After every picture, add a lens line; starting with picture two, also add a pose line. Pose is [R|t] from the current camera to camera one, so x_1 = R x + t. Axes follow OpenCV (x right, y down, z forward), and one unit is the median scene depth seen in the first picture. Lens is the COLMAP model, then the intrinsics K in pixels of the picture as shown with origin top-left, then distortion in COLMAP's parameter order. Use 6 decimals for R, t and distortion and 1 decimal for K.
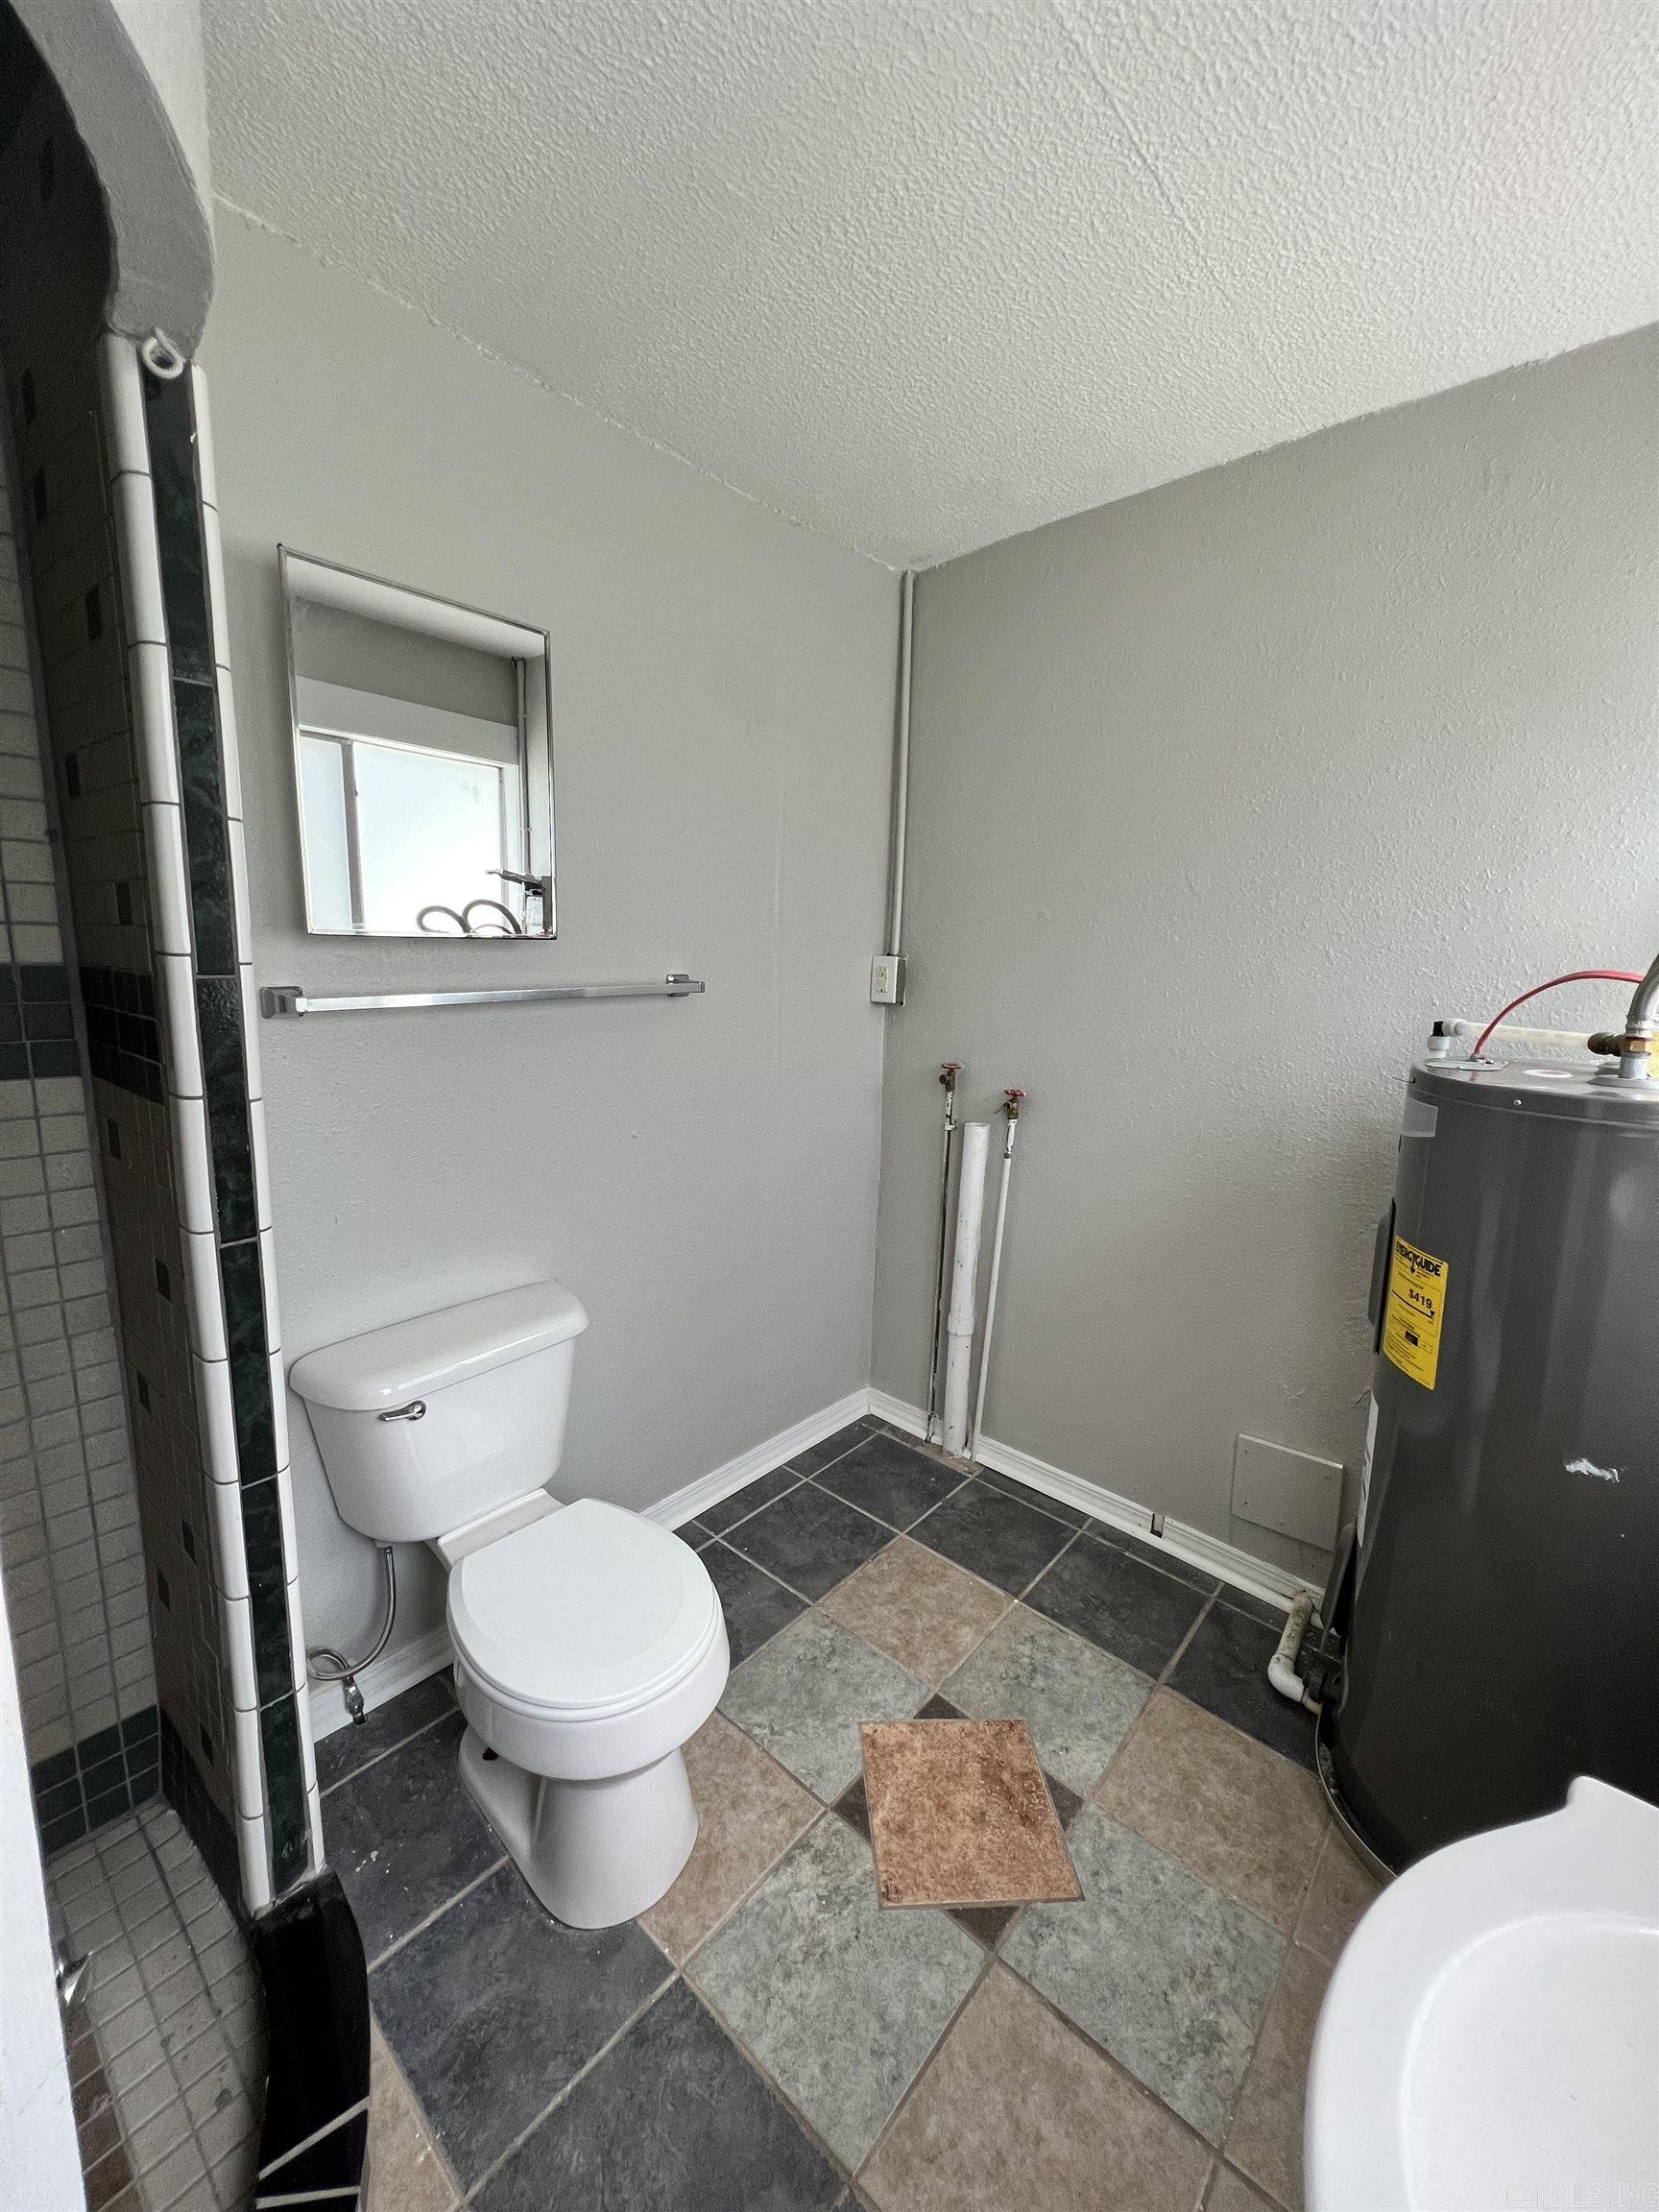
lens RADIAL K [[883.0, 0, 832.7], [0, 883.0, 1105.5], [0, 0, 1]] dist [-0.000166, -0.000142]
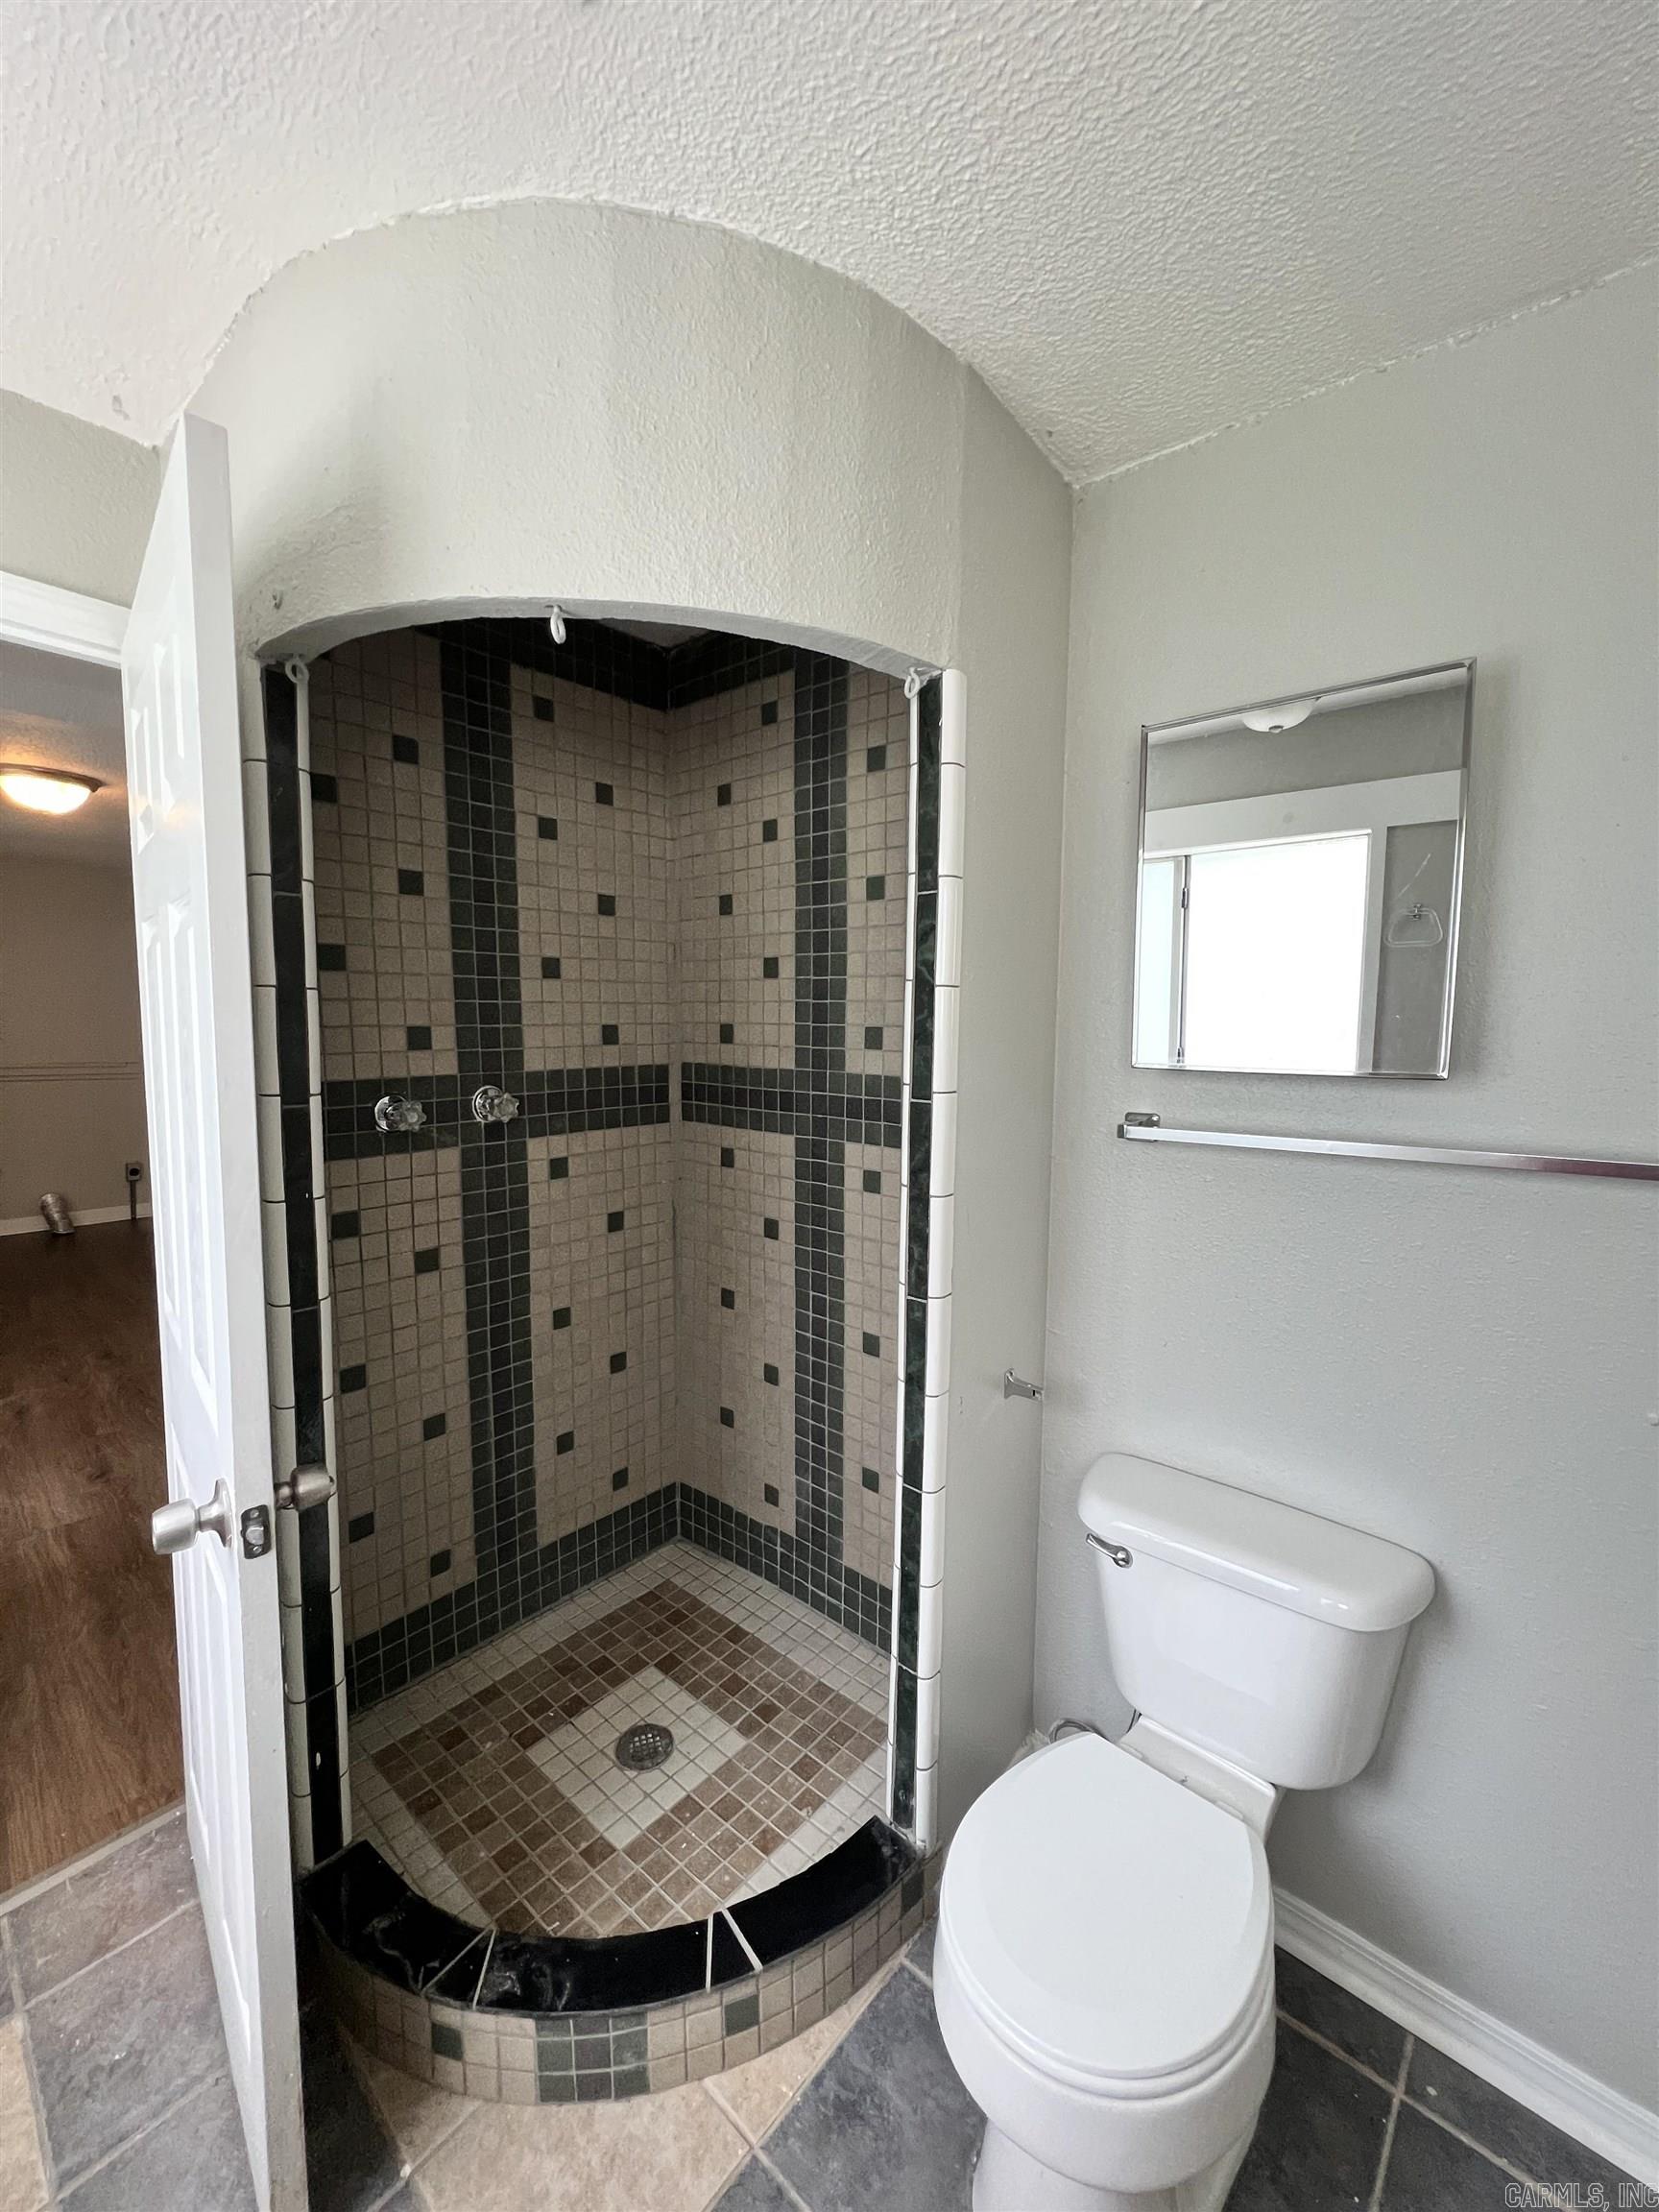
lens RADIAL K [[881.4, 0, 824.0], [0, 881.4, 1103.4], [0, 0, 1]] dist [-0.000633, 0.000763]
pose [[-0.017636, 0.072560, -0.997208, 0.493760], [-0.186381, 0.979643, 0.074578, -0.162423], [0.982319, 0.187176, -0.003753, 0.644664]]
